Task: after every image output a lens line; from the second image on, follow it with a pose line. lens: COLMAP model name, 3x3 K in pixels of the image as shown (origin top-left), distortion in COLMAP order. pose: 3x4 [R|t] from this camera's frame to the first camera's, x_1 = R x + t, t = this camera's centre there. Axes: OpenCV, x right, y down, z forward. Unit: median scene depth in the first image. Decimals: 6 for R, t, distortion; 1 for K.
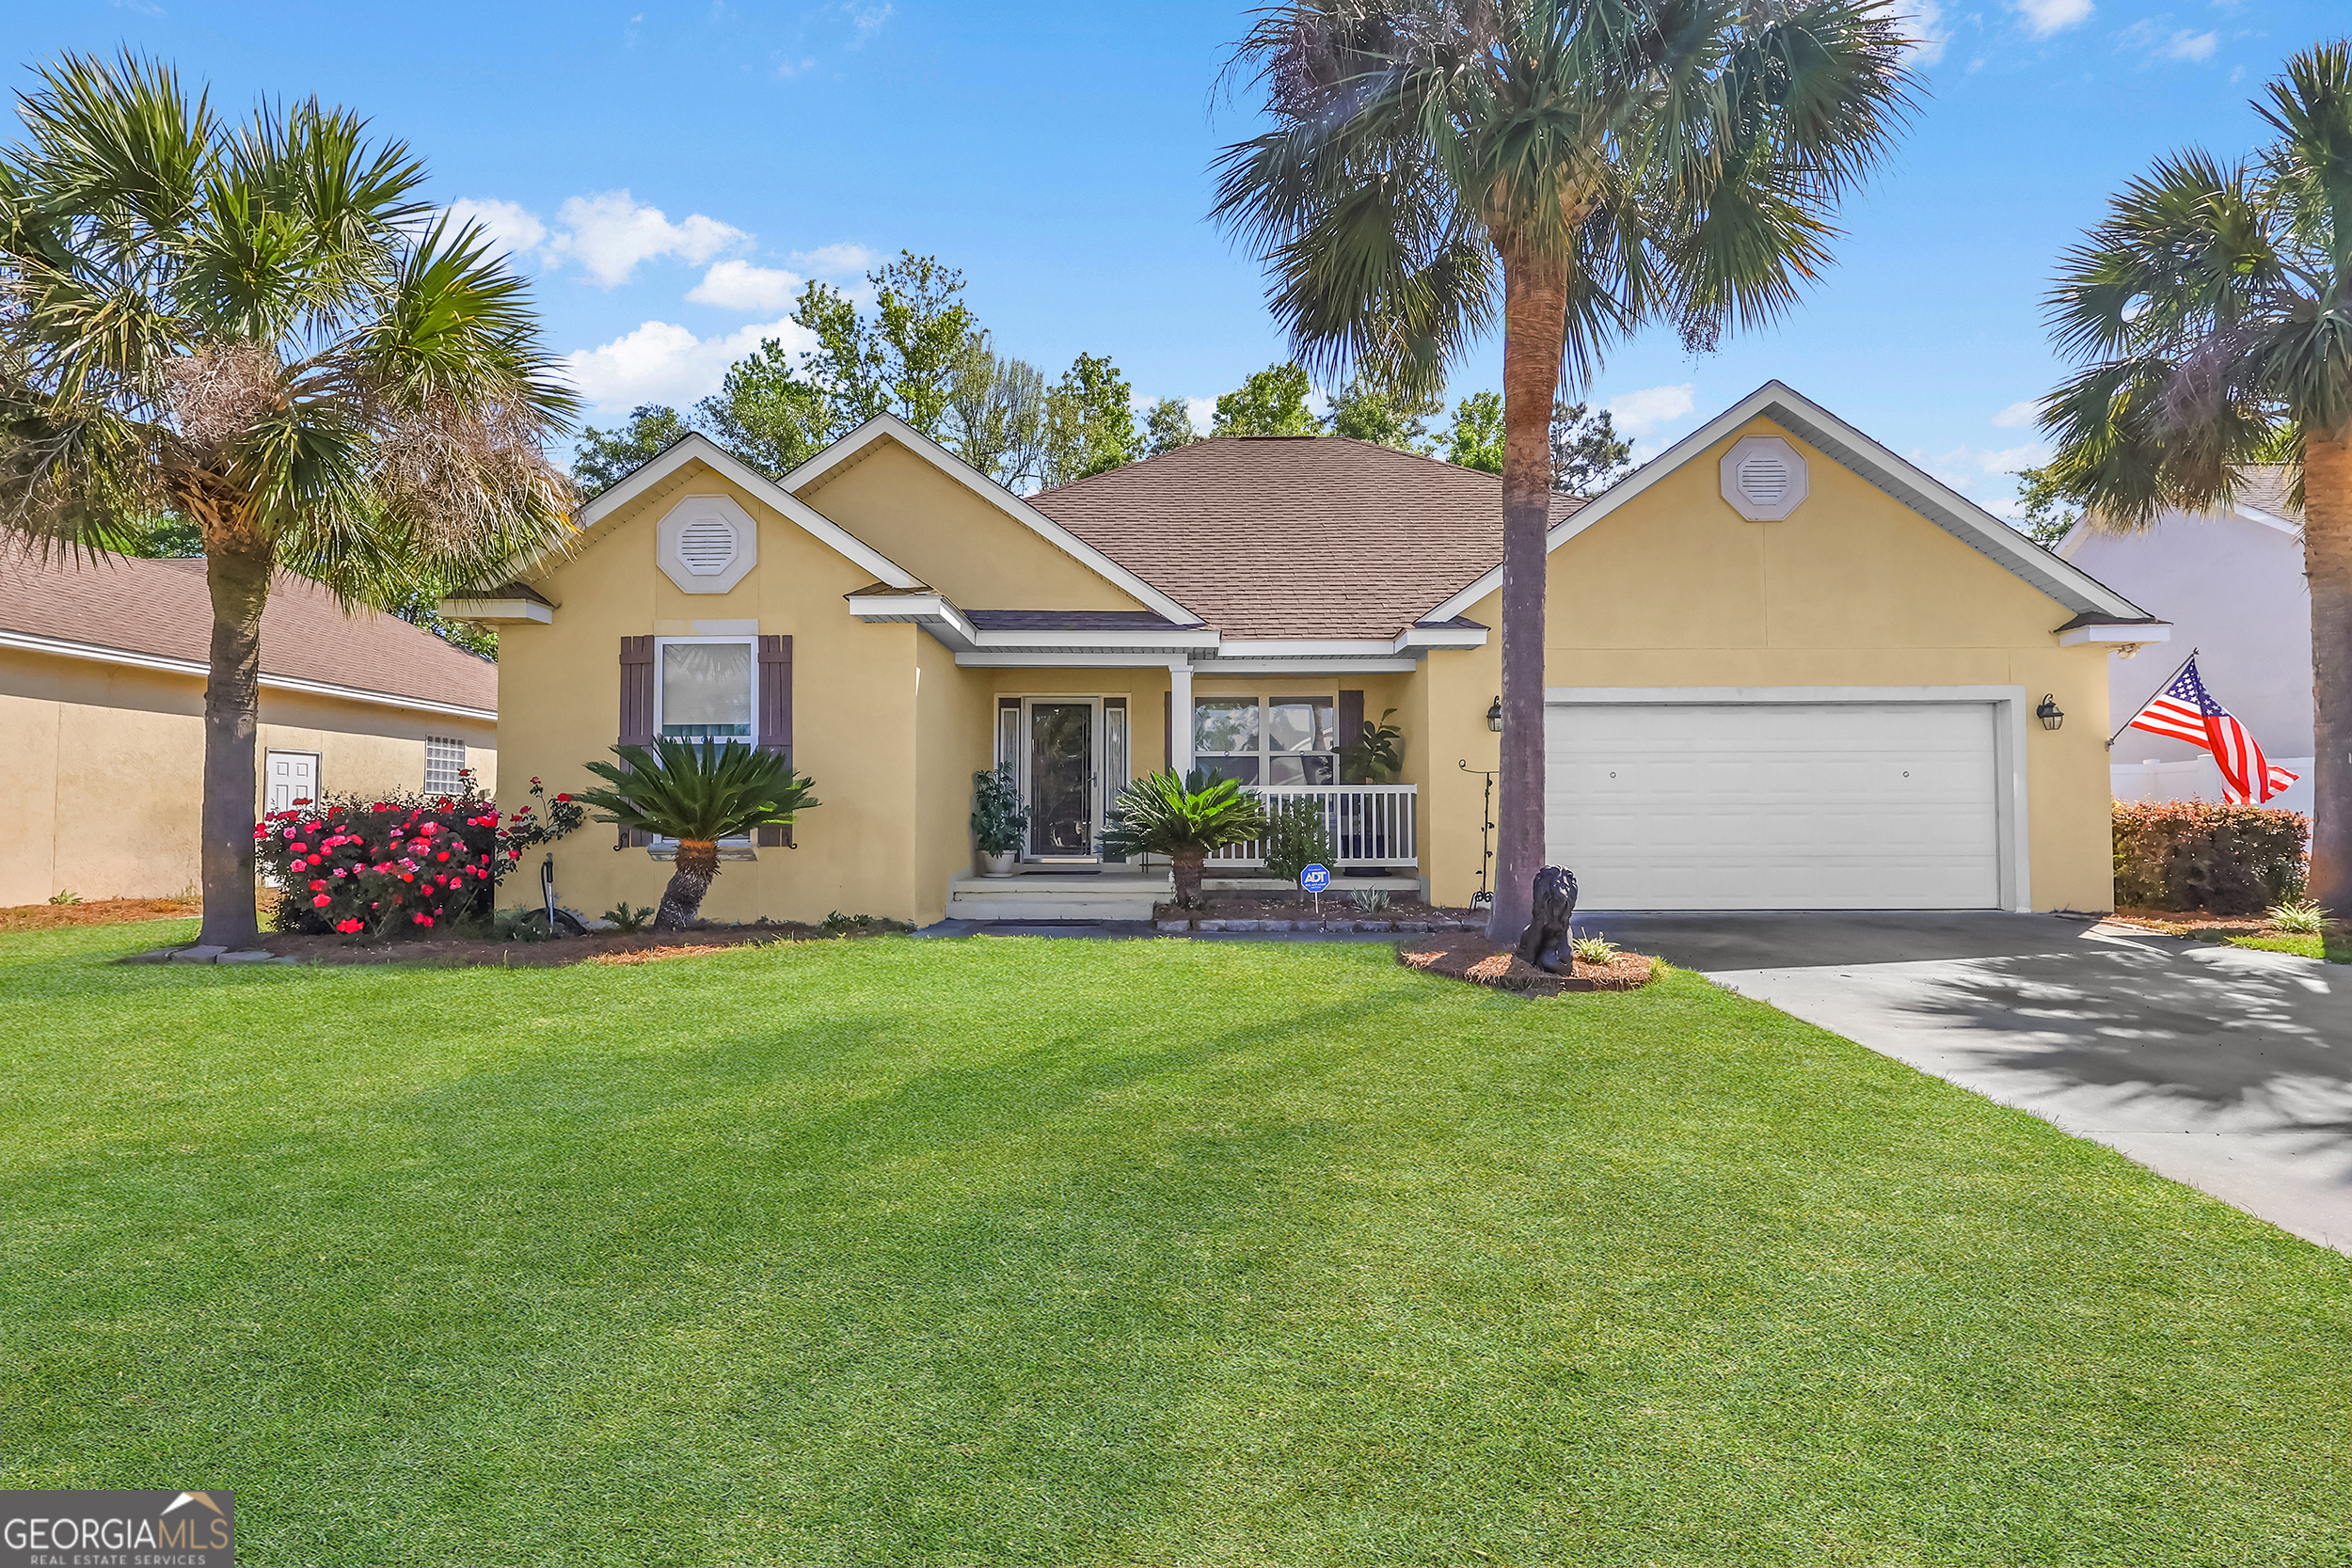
lens RADIAL K [[1106.3, 0, 1182.1], [0, 1106.3, 797.2], [0, 0, 1]] dist [-0.007197, 0.001880]
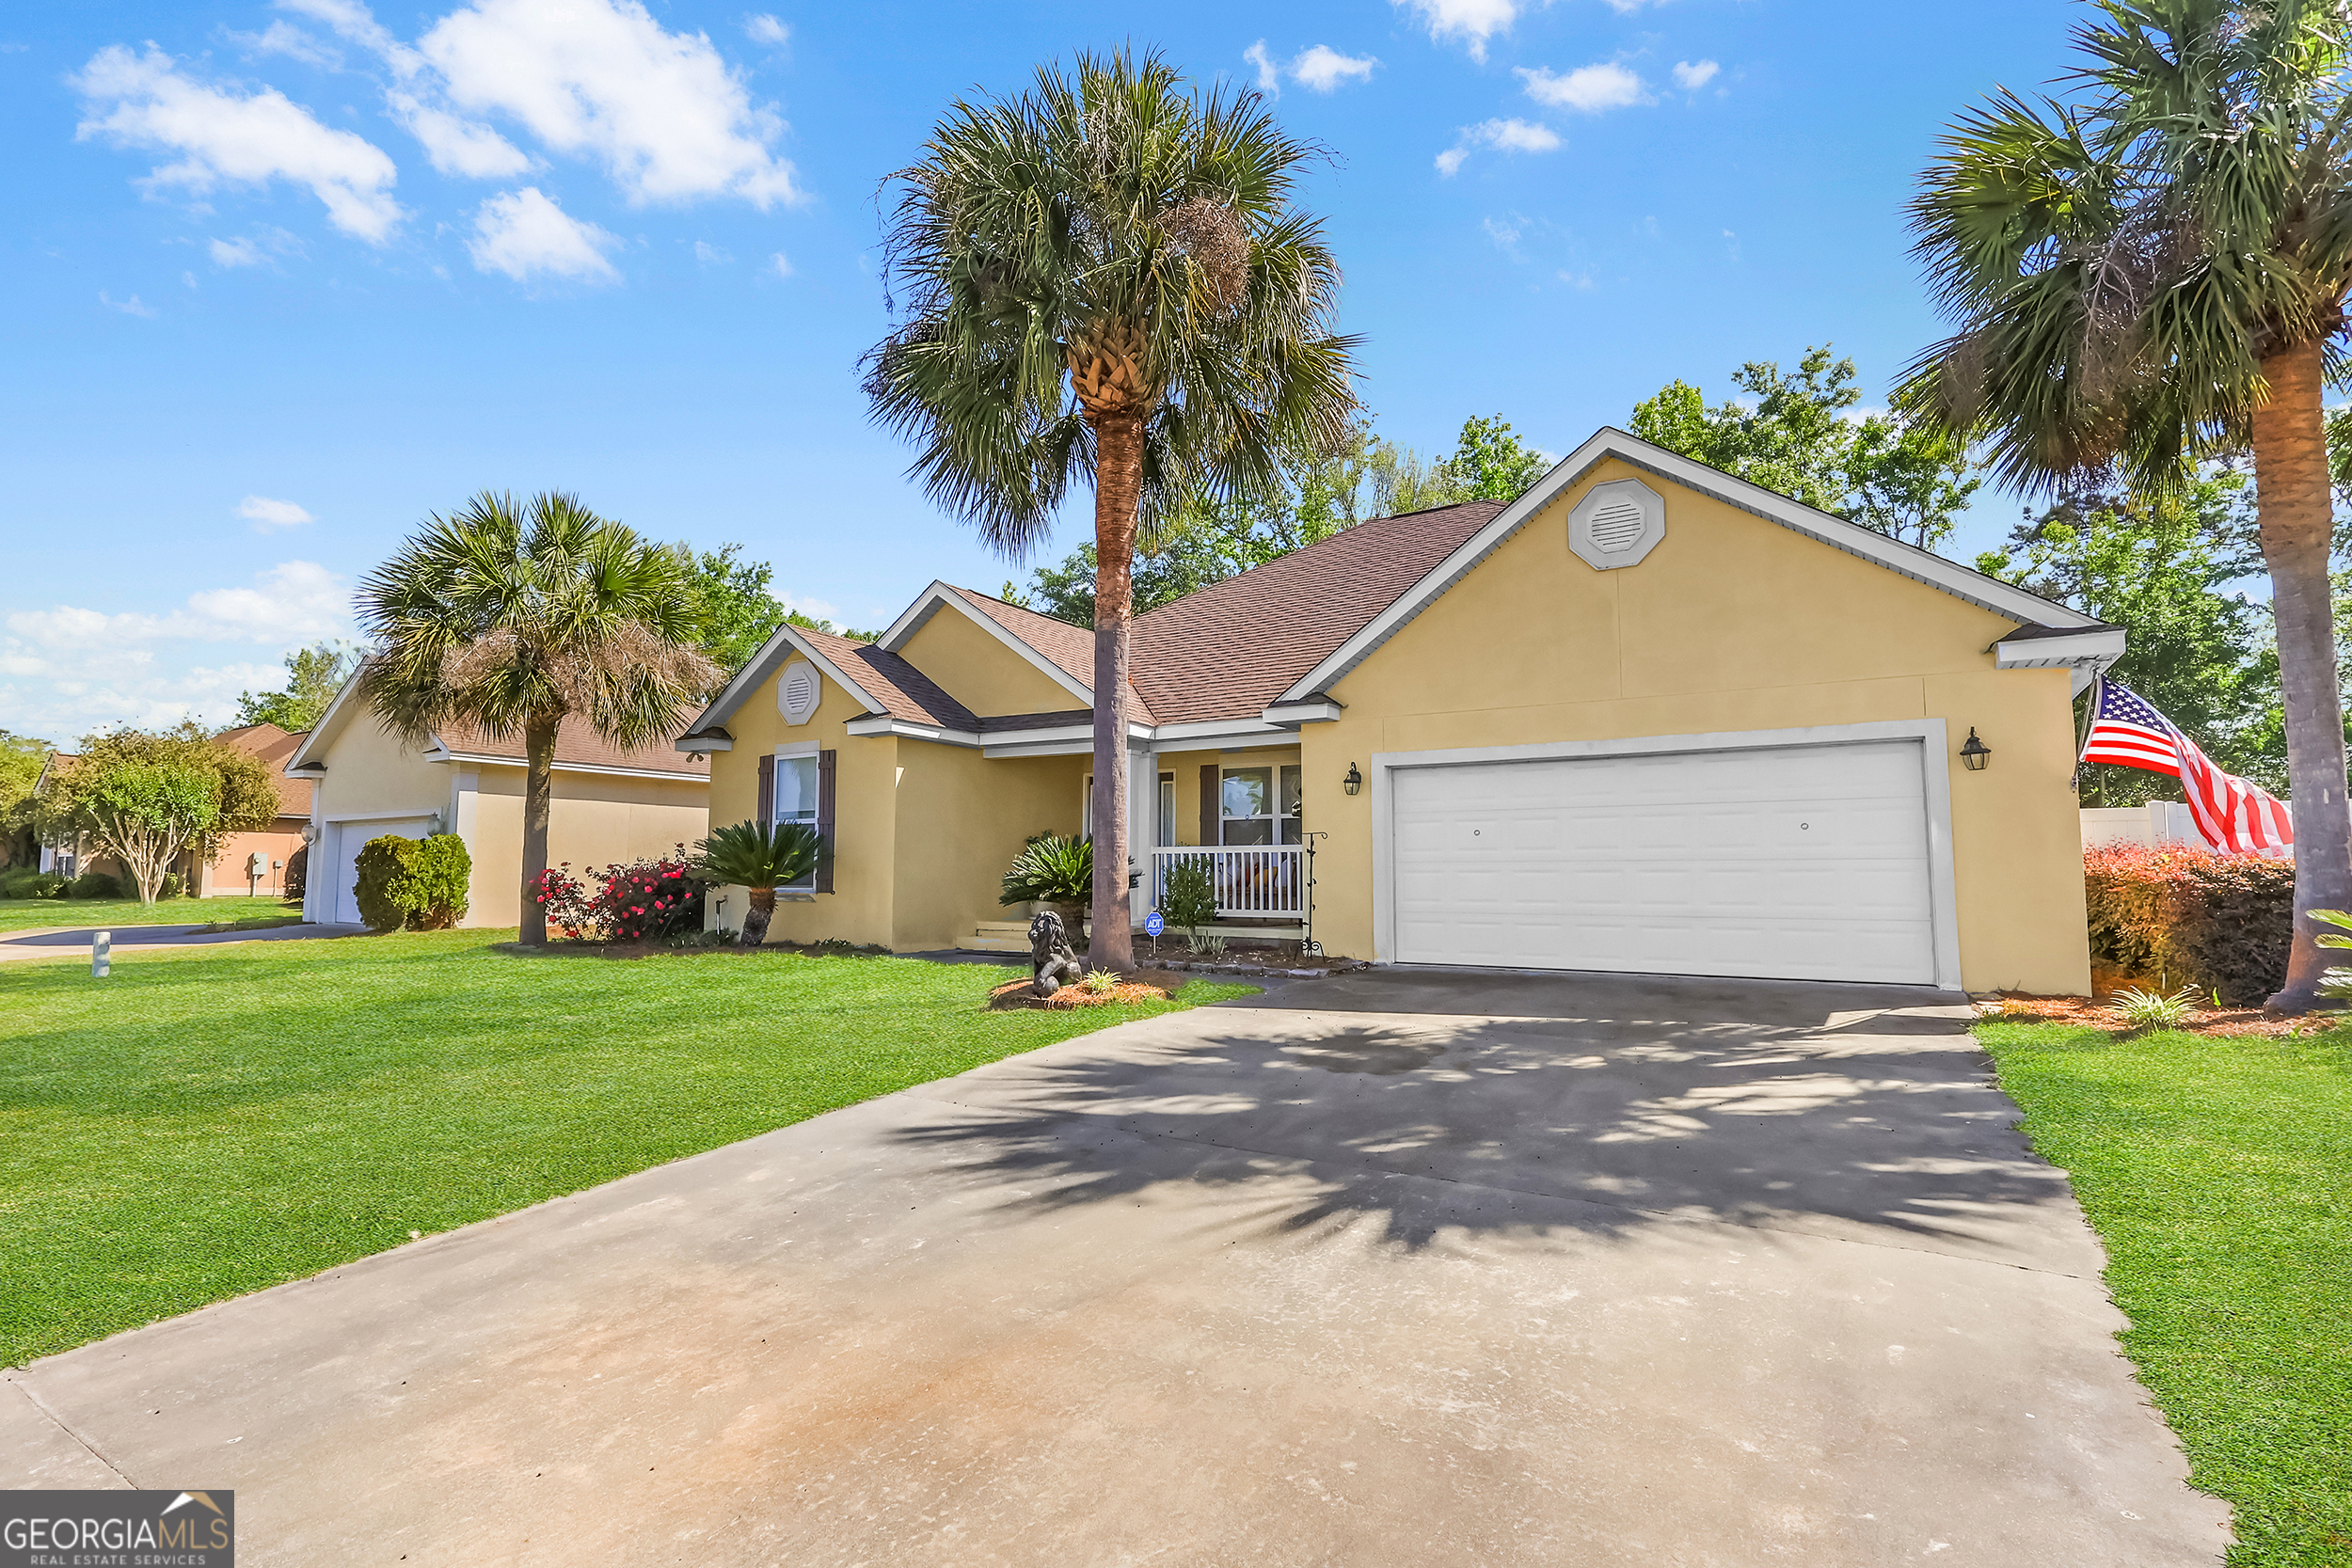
lens RADIAL K [[1106.3, 0, 1181.2], [0, 1106.3, 788.0], [0, 0, 1]] dist [-0.007197, 0.001880]
pose [[0.850960, -0.036788, -0.523941, 0.783844], [0.005732, 0.998135, -0.060773, -0.000907], [0.525199, 0.048712, 0.849584, -0.017253]]
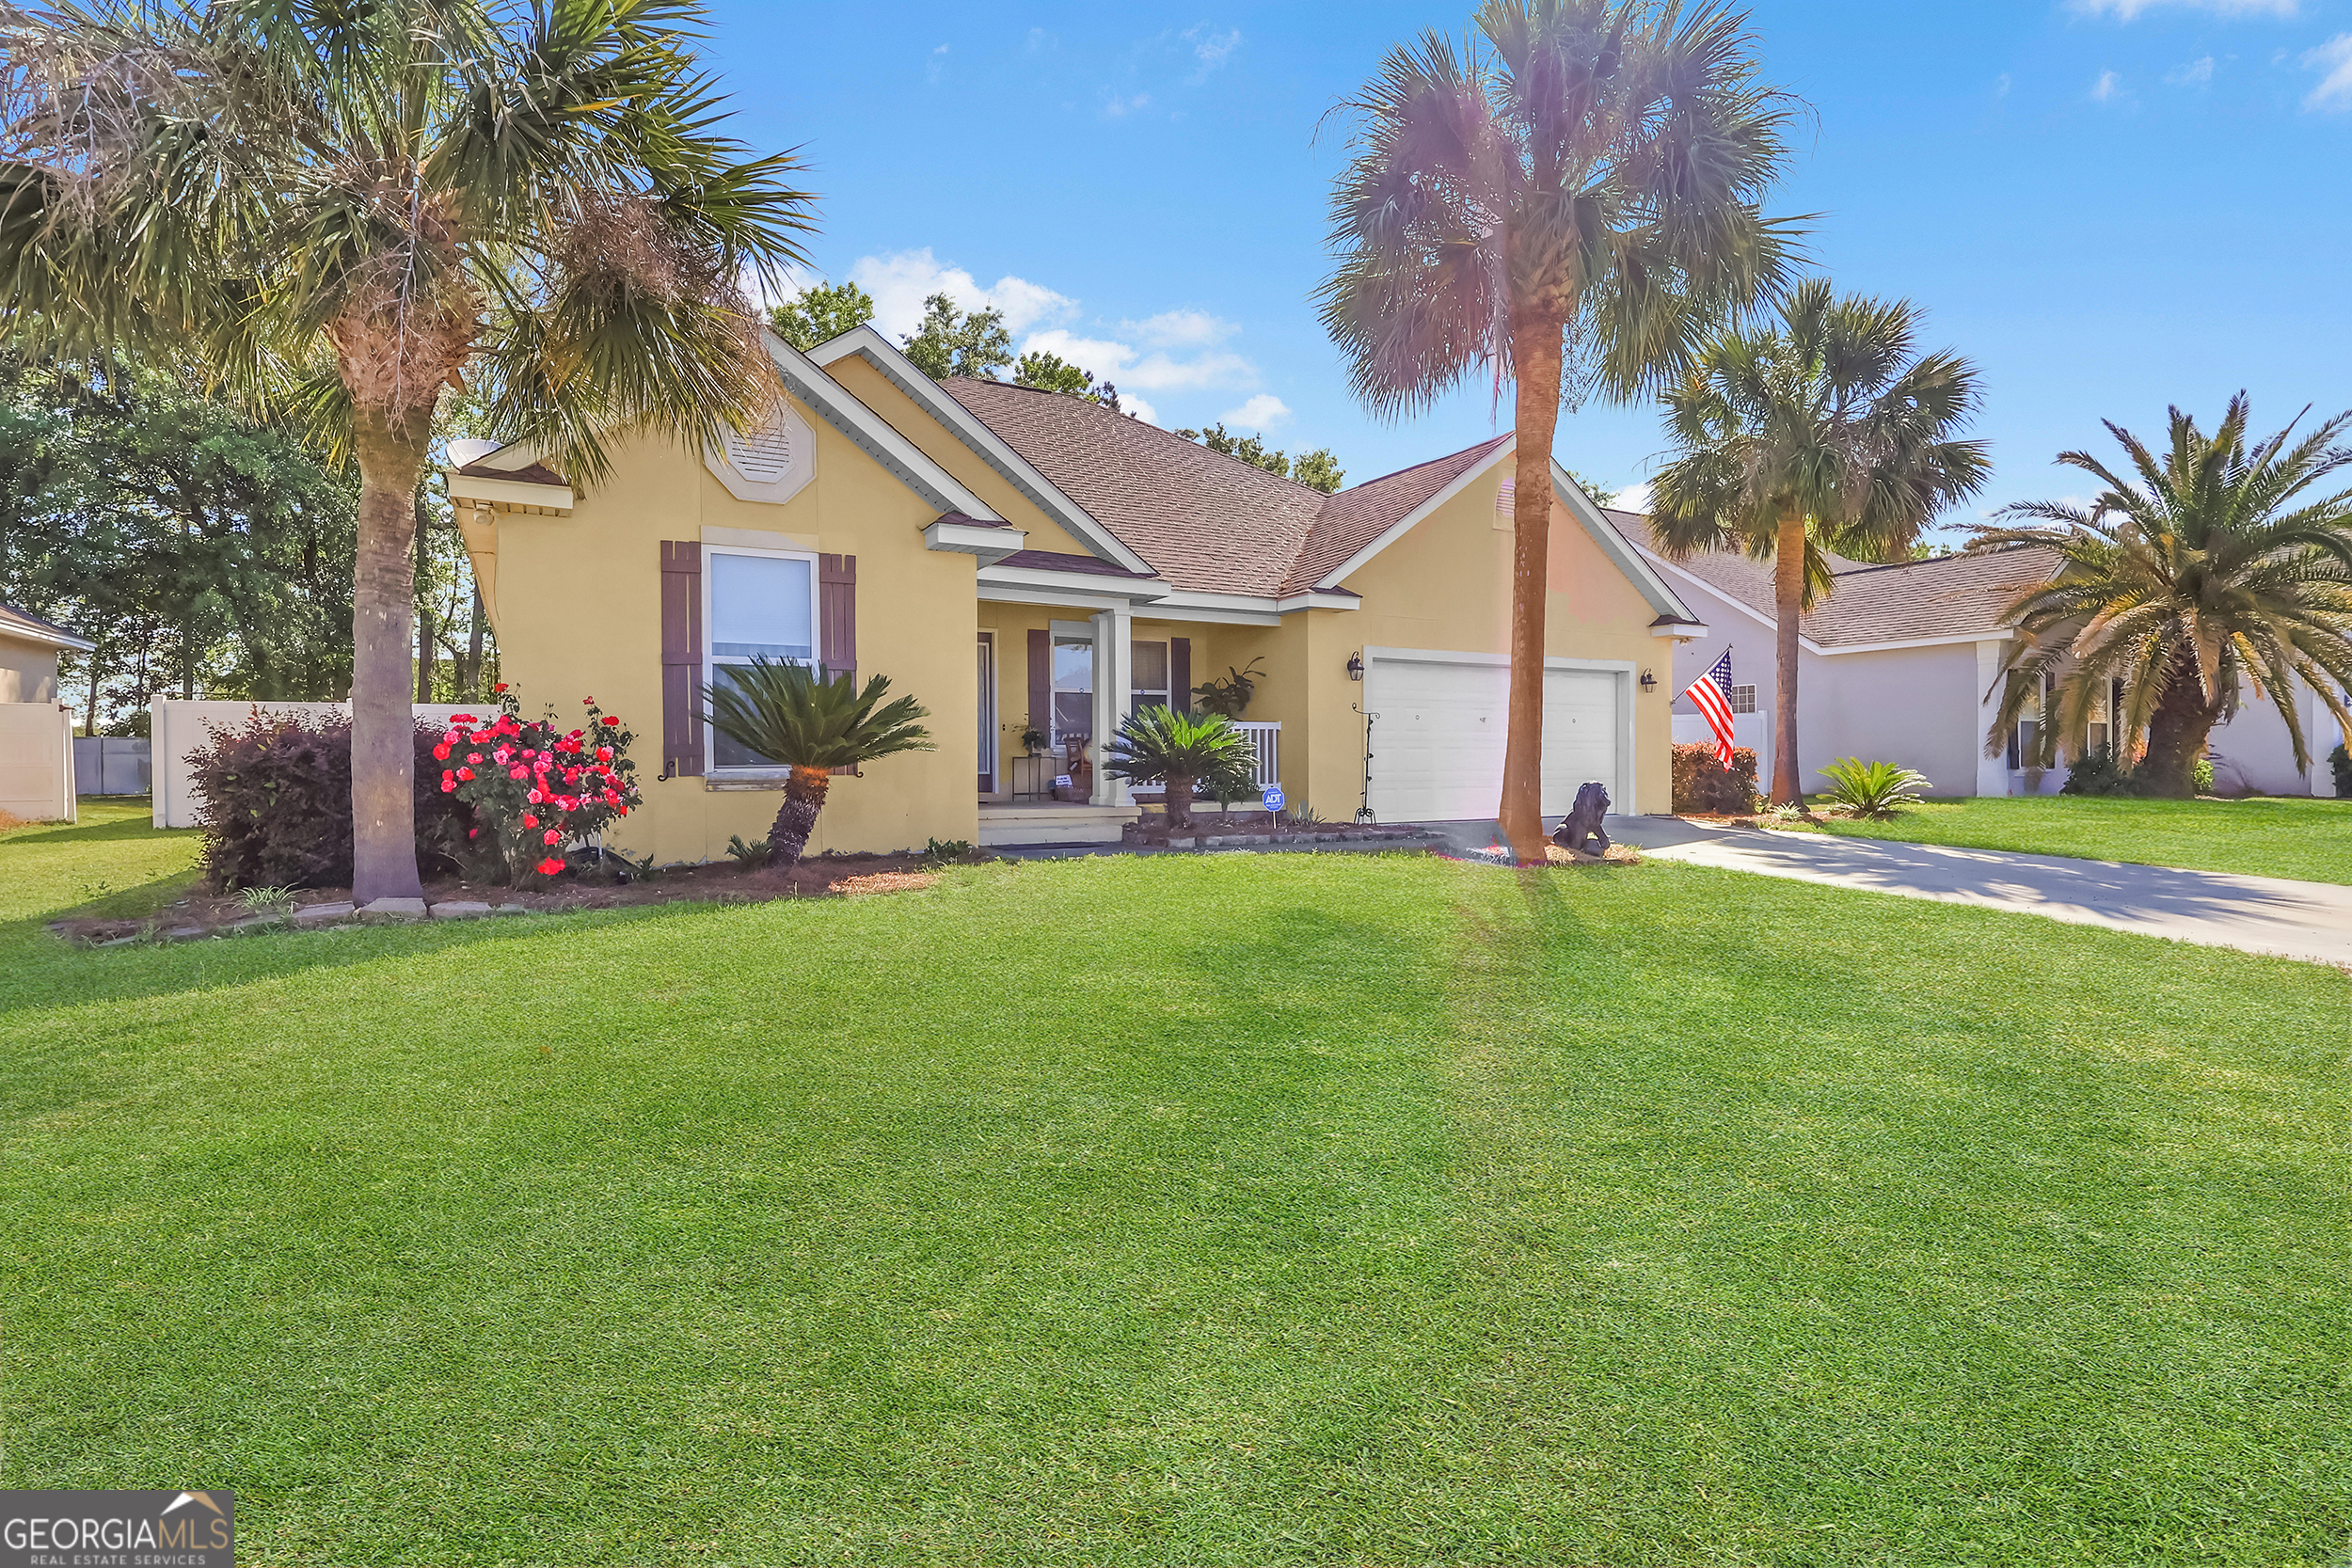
lens RADIAL K [[1106.3, 0, 1173.3], [0, 1106.3, 770.4], [0, 0, 1]] dist [-0.007197, 0.001880]
pose [[0.868493, -0.004211, 0.495684, -0.562493], [-0.011963, 0.999495, 0.029453, 0.007984], [-0.495558, -0.031510, 0.868003, 0.020706]]
